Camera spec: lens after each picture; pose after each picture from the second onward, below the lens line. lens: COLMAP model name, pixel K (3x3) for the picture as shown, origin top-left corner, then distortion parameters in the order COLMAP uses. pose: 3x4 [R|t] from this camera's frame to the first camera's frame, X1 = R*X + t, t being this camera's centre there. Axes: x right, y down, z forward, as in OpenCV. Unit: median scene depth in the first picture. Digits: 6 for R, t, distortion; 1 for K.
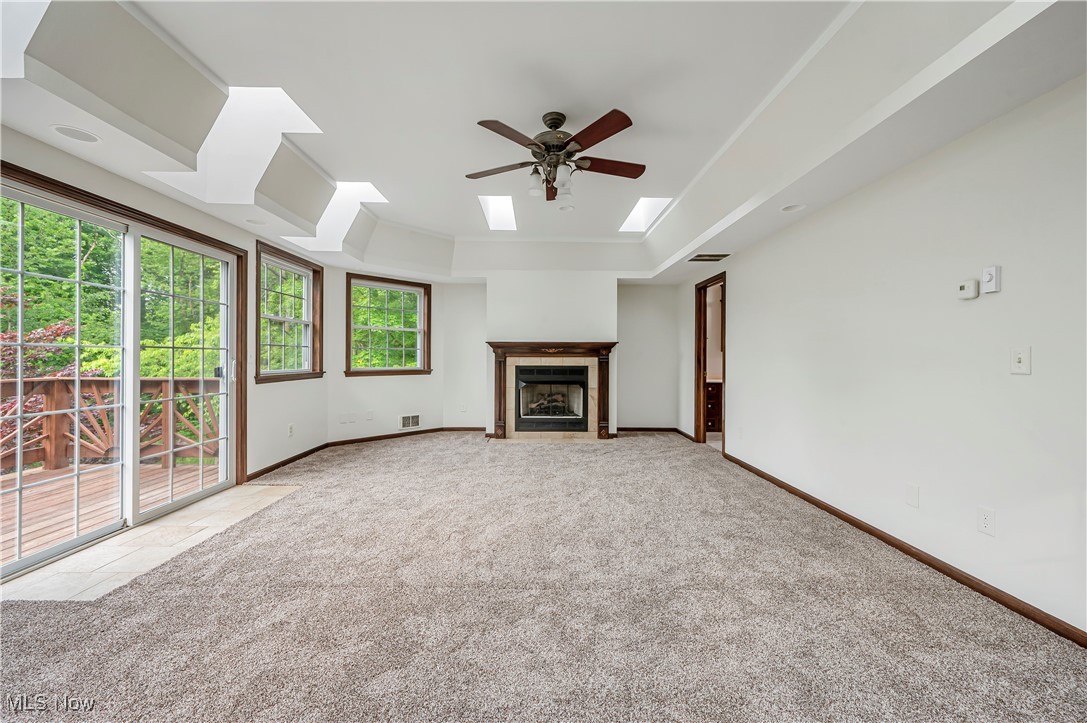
lens RADIAL K [[438.1, 0, 541.4], [0, 438.1, 354.8], [0, 0, 1]] dist [0.004471, 0.000109]
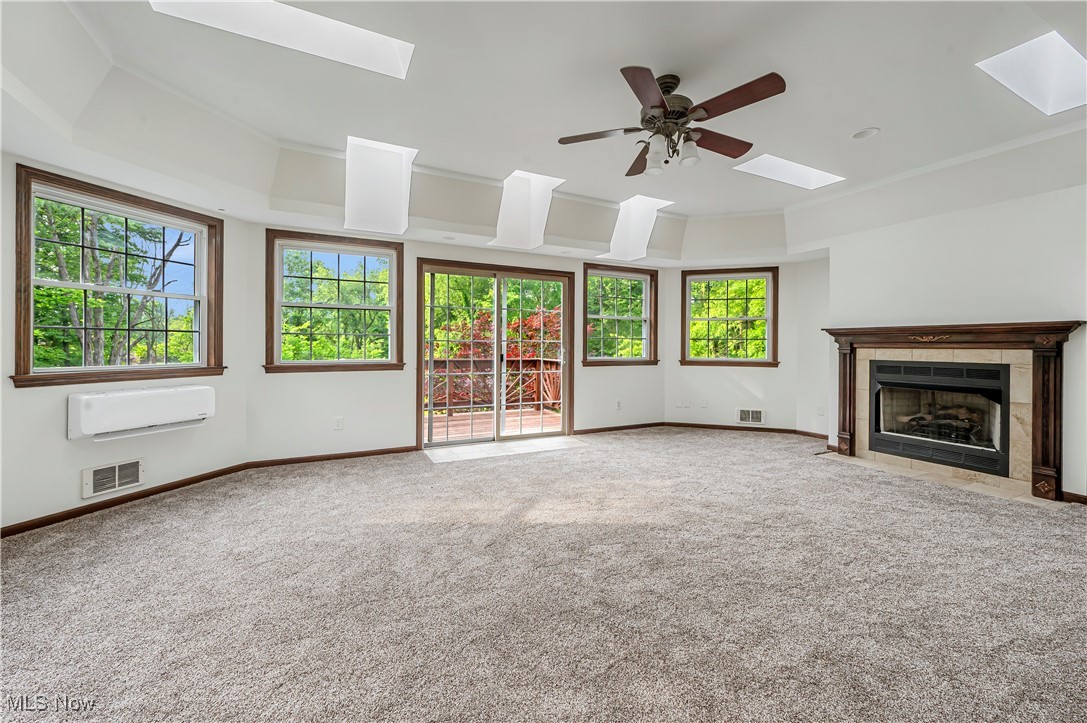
lens RADIAL K [[438.1, 0, 542.5], [0, 438.1, 346.6], [0, 0, 1]] dist [0.004471, 0.000109]
pose [[0.432985, 0.001105, -0.901400, 0.367192], [0.000477, 0.999999, 0.001455, 0.001036], [0.901401, -0.001060, 0.432984, 0.192731]]
